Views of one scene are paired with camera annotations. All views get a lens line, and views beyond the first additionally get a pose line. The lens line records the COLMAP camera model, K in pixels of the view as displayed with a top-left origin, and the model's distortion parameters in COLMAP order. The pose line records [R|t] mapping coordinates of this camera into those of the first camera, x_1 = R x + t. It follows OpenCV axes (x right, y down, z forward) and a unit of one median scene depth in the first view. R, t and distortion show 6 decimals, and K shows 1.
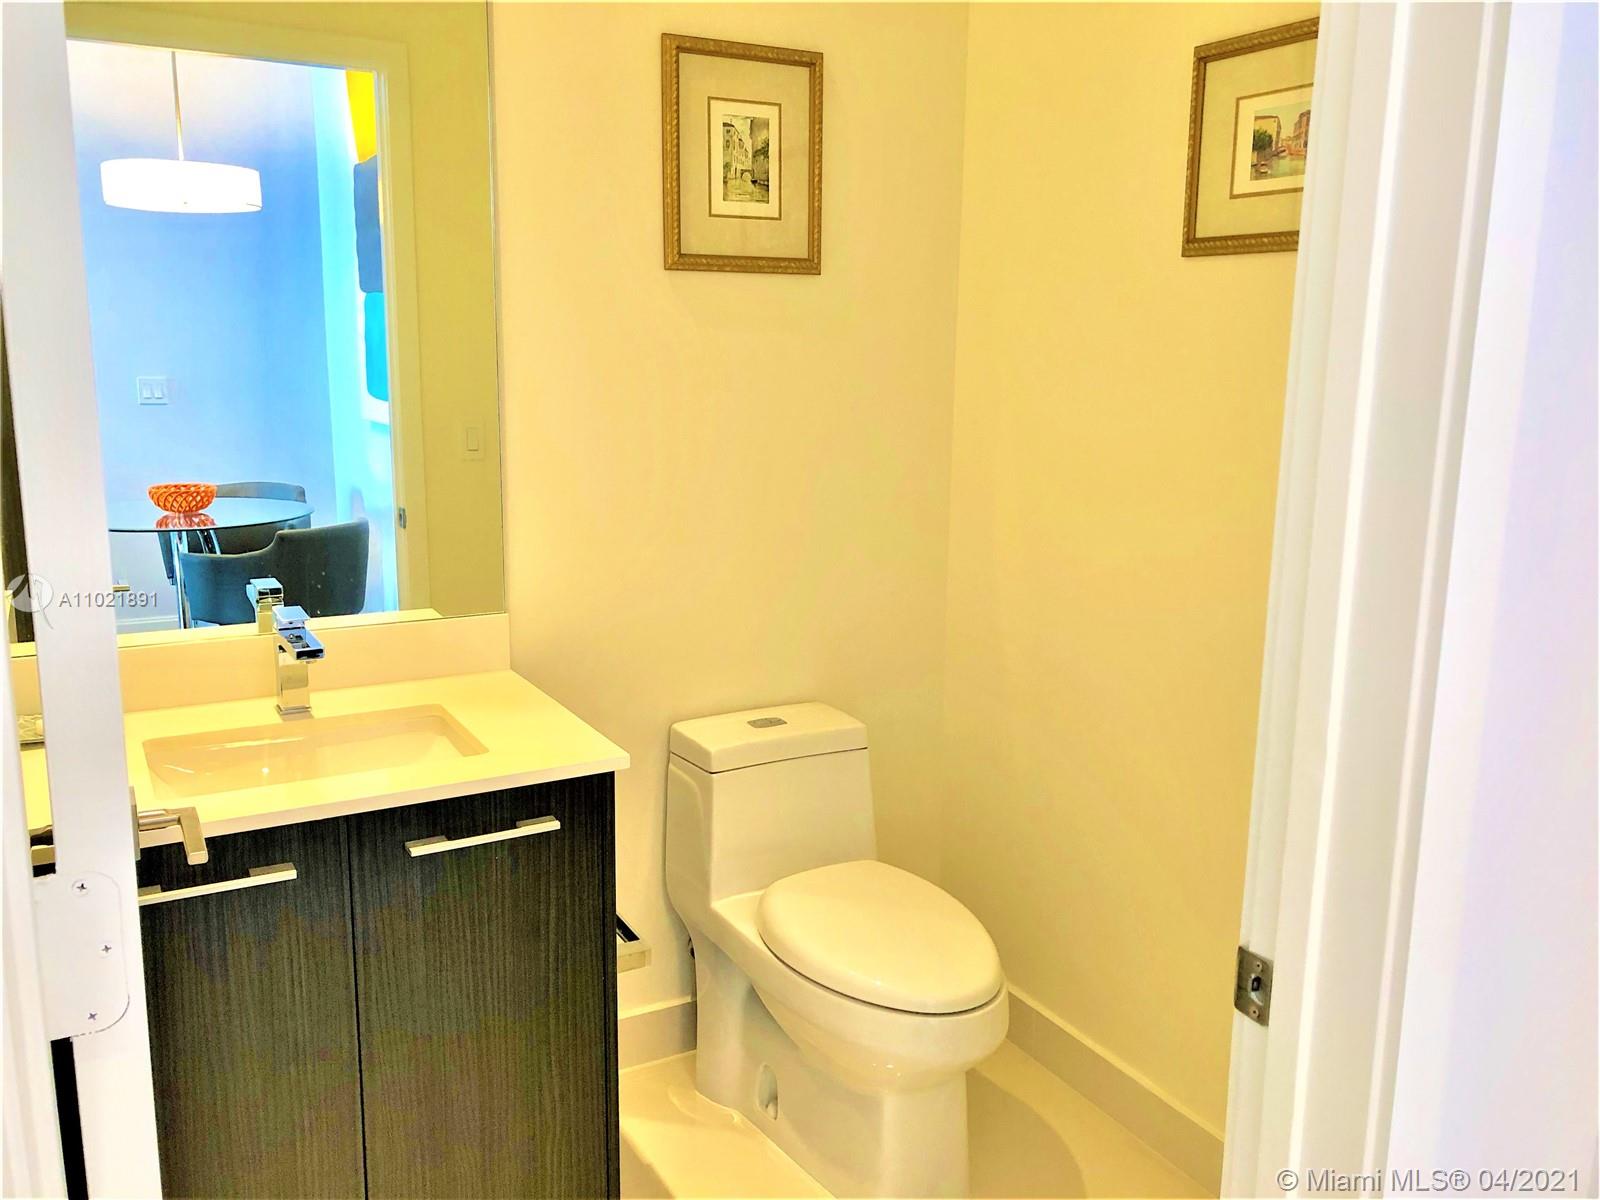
lens RADIAL K [[1301.9, 0, 803.9], [0, 1301.9, 597.8], [0, 0, 1]] dist [0.062094, -0.053875]
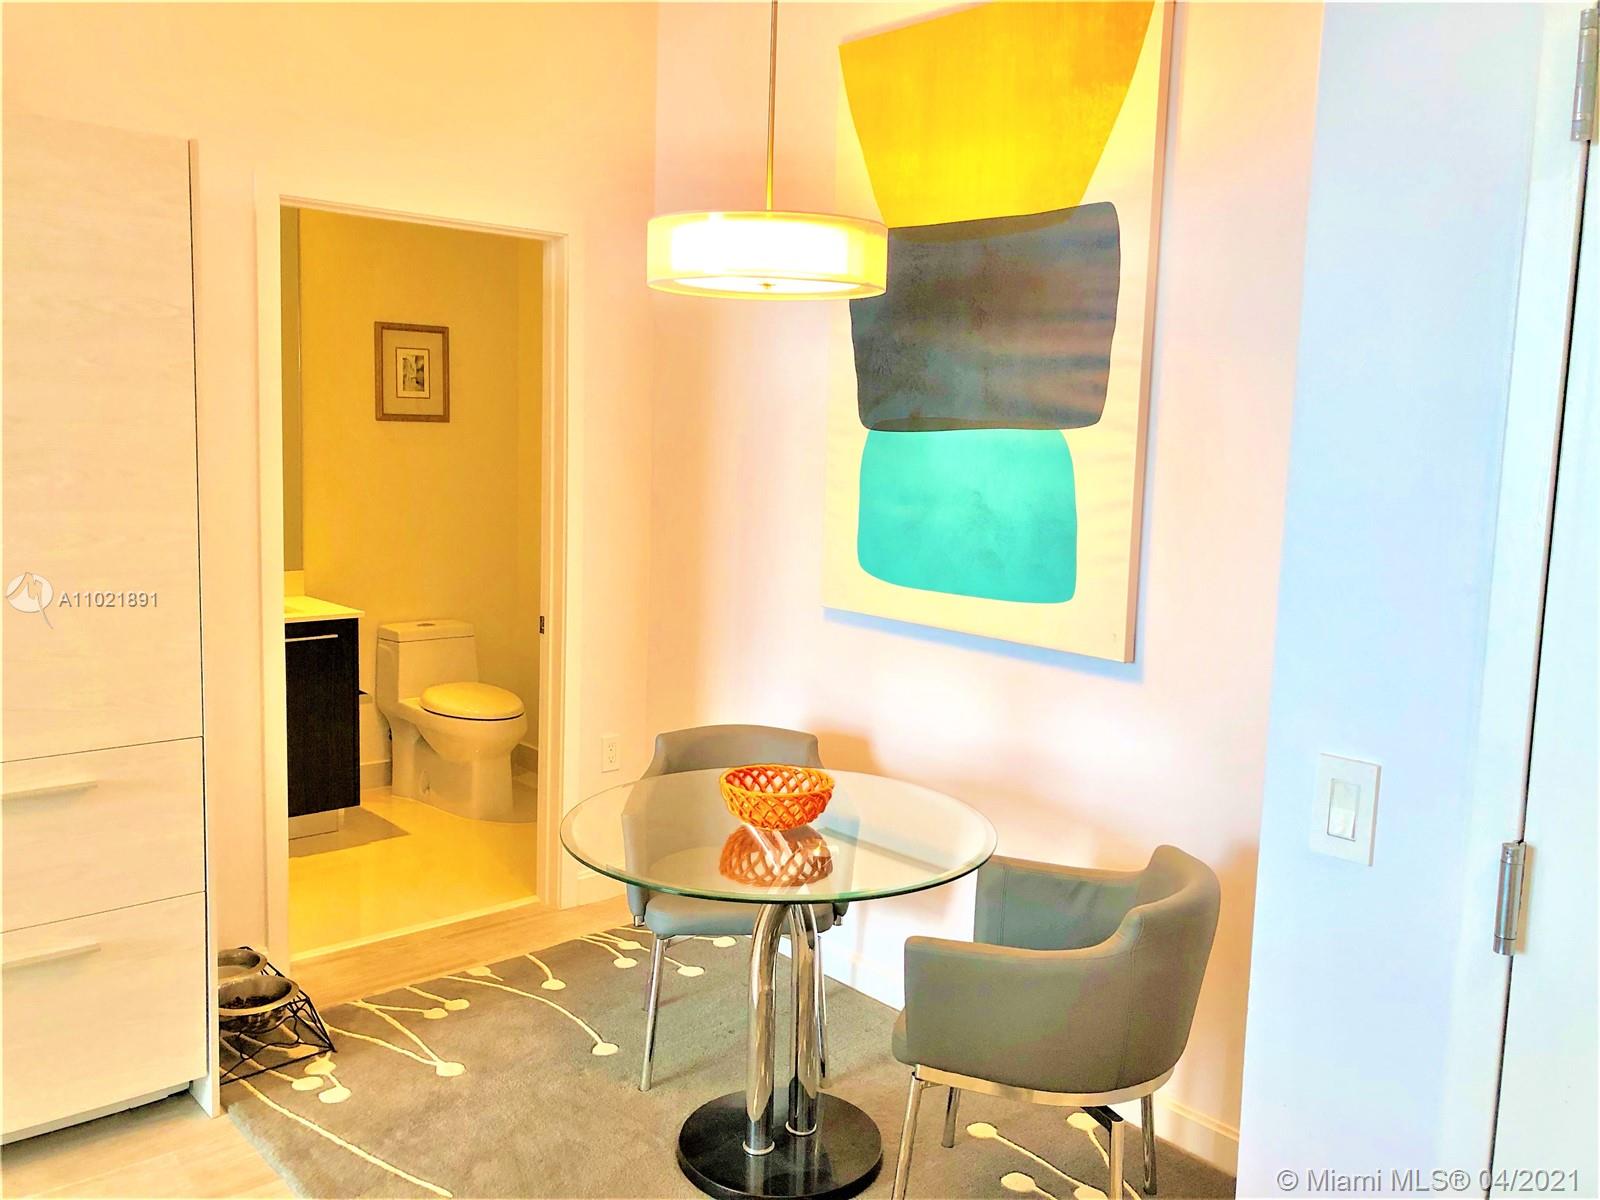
lens RADIAL K [[1301.9, 0, 797.9], [0, 1301.9, 602.3], [0, 0, 1]] dist [0.062094, -0.053875]
pose [[0.976539, -0.009350, 0.215139, 0.115447], [0.023831, 0.997613, -0.064817, 0.227785], [-0.214020, 0.068423, 0.974430, -1.342720]]
